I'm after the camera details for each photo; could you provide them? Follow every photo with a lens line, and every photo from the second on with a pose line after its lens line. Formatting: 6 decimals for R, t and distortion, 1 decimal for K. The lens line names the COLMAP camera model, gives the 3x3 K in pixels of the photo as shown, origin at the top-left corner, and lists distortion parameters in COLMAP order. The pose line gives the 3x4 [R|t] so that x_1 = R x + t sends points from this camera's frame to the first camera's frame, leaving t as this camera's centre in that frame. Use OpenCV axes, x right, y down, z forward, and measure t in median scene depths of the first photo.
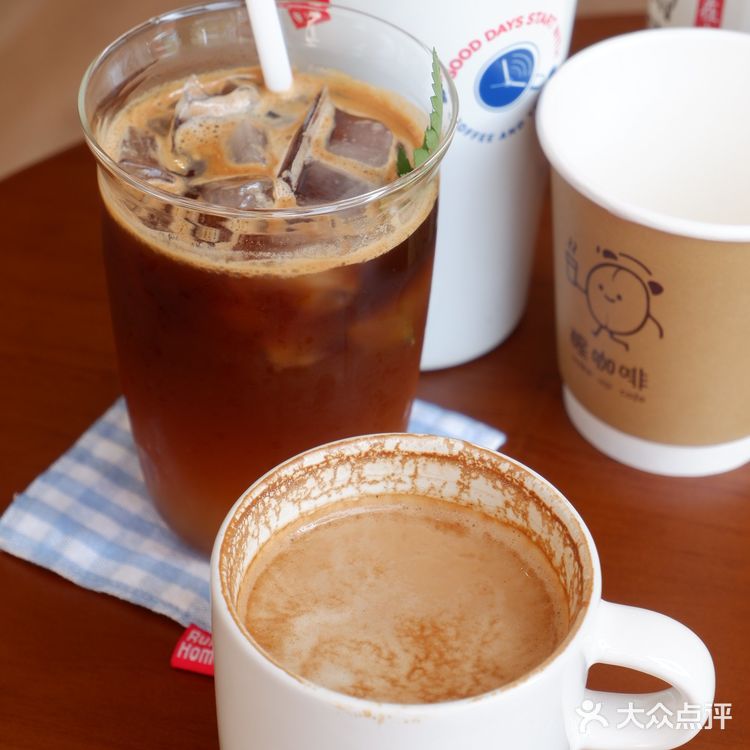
lens RADIAL K [[2278.5, 0, 376.3], [0, 2278.5, 372.2], [0, 0, 1]] dist [0.060792, 0.000000]
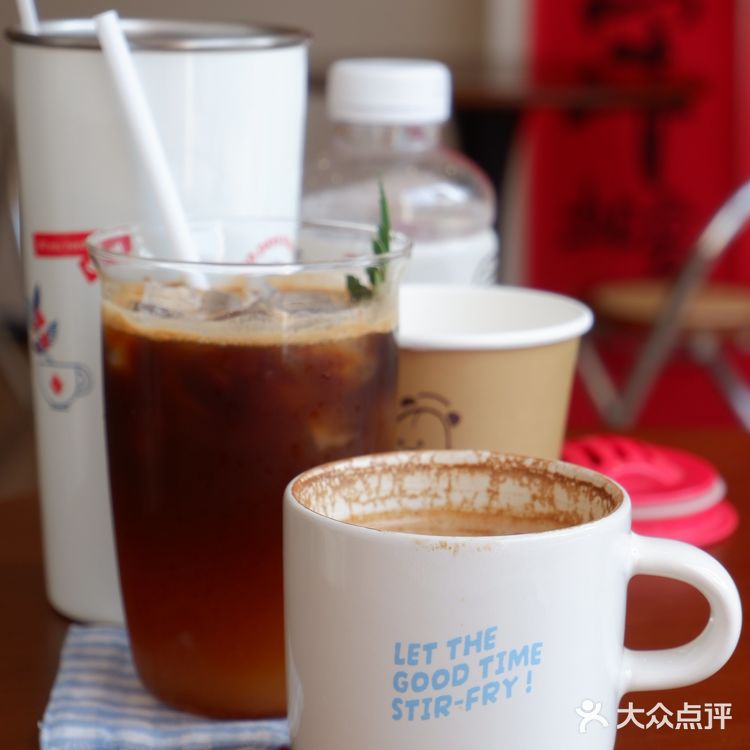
lens RADIAL K [[2278.5, 0, 374.0], [0, 2278.5, 374.9], [0, 0, 1]] dist [0.060792, 0.000000]
pose [[0.995706, -0.037781, 0.084509, -0.113571], [0.074656, 0.867506, -0.491792, 0.550179], [-0.054732, 0.495989, 0.866602, -0.002837]]
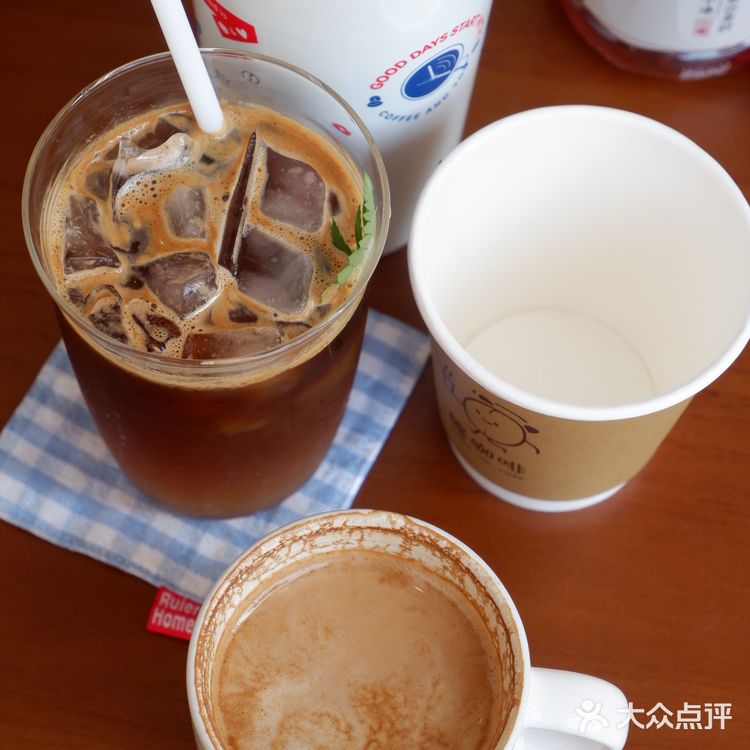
lens RADIAL K [[2278.5, 0, 375.0], [0, 2278.5, 376.8], [0, 0, 1]] dist [0.060792, 0.000000]
pose [[0.998461, -0.048460, 0.026956, -0.002420], [0.033745, 0.916717, 0.398110, -0.469422], [-0.044004, -0.396588, 0.916941, 0.016218]]
